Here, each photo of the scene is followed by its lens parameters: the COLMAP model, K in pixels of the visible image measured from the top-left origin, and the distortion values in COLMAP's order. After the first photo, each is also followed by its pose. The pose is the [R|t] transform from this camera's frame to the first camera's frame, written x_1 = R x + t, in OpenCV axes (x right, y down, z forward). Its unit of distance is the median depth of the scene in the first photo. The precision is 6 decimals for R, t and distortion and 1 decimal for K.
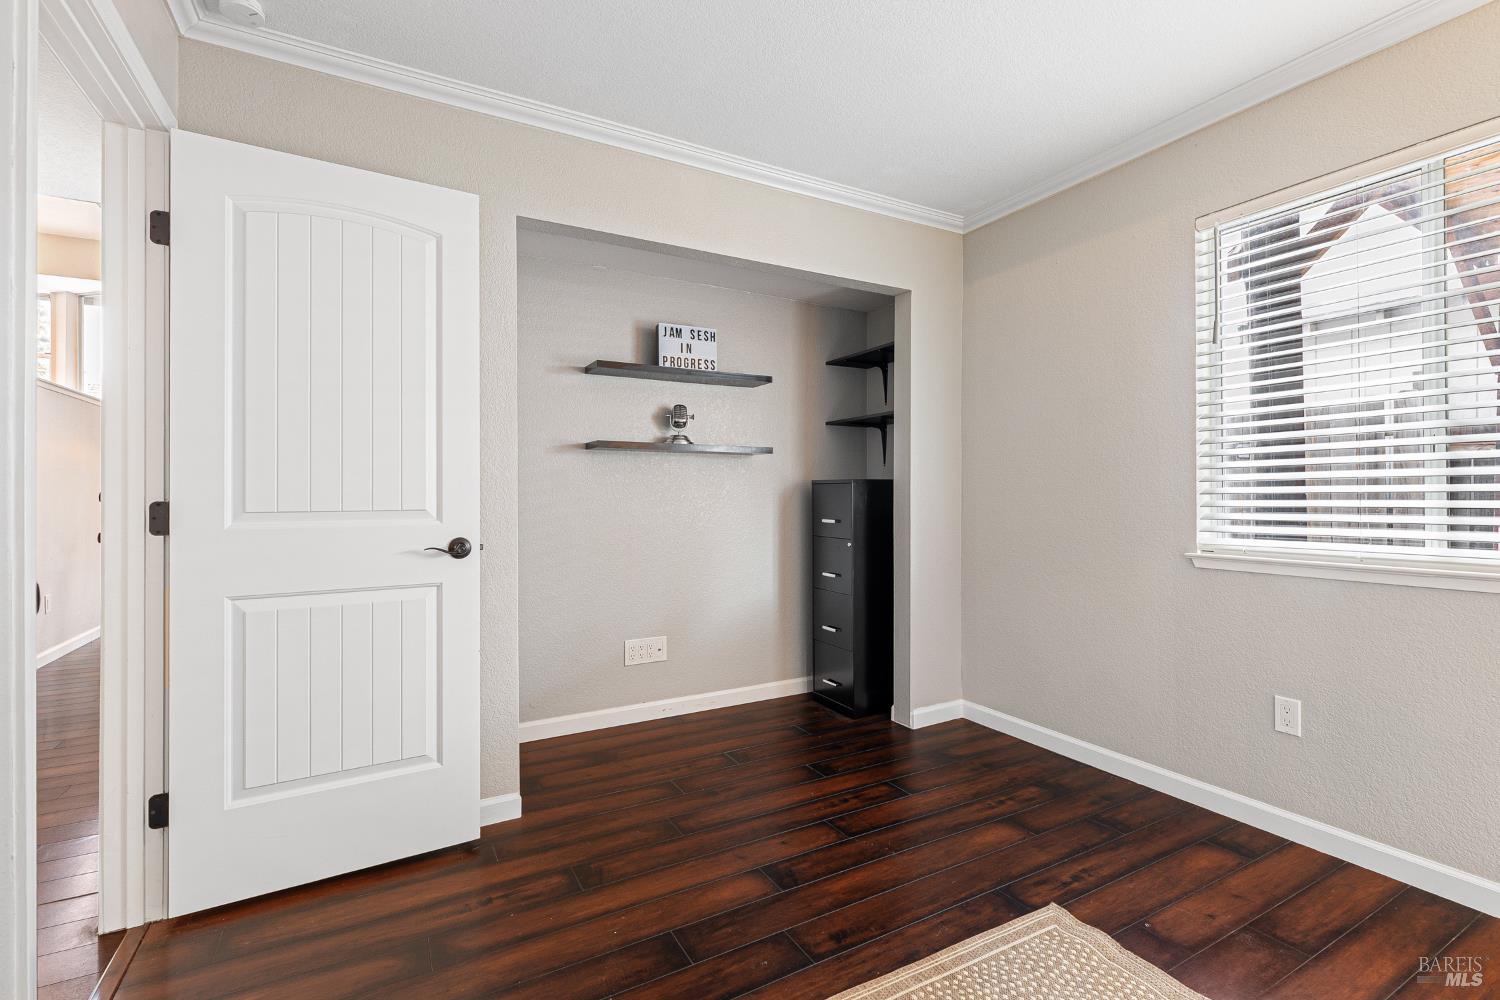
lens RADIAL K [[668.0, 0, 753.3], [0, 668.0, 495.5], [0, 0, 1]] dist [-0.000082, -0.000080]
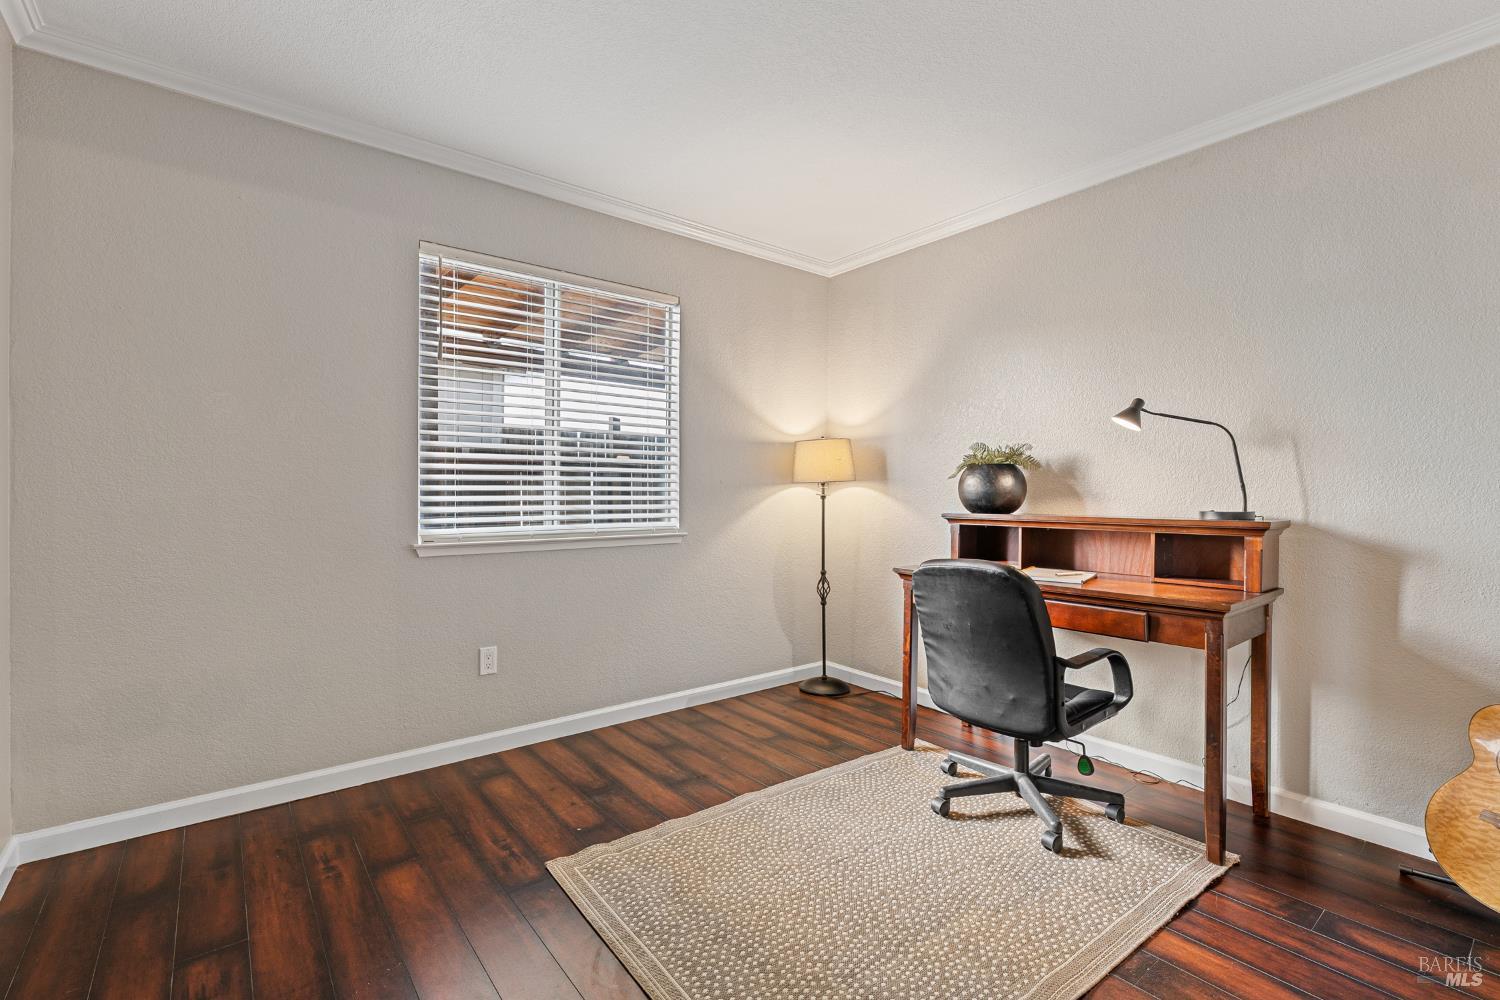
lens RADIAL K [[668.0, 0, 752.9], [0, 668.0, 500.1], [0, 0, 1]] dist [-0.000082, -0.000080]
pose [[-0.159314, -0.012133, 0.987153, -0.586026], [-0.005306, 0.999921, 0.011433, -0.002385], [-0.987214, -0.003417, -0.159366, 0.715837]]
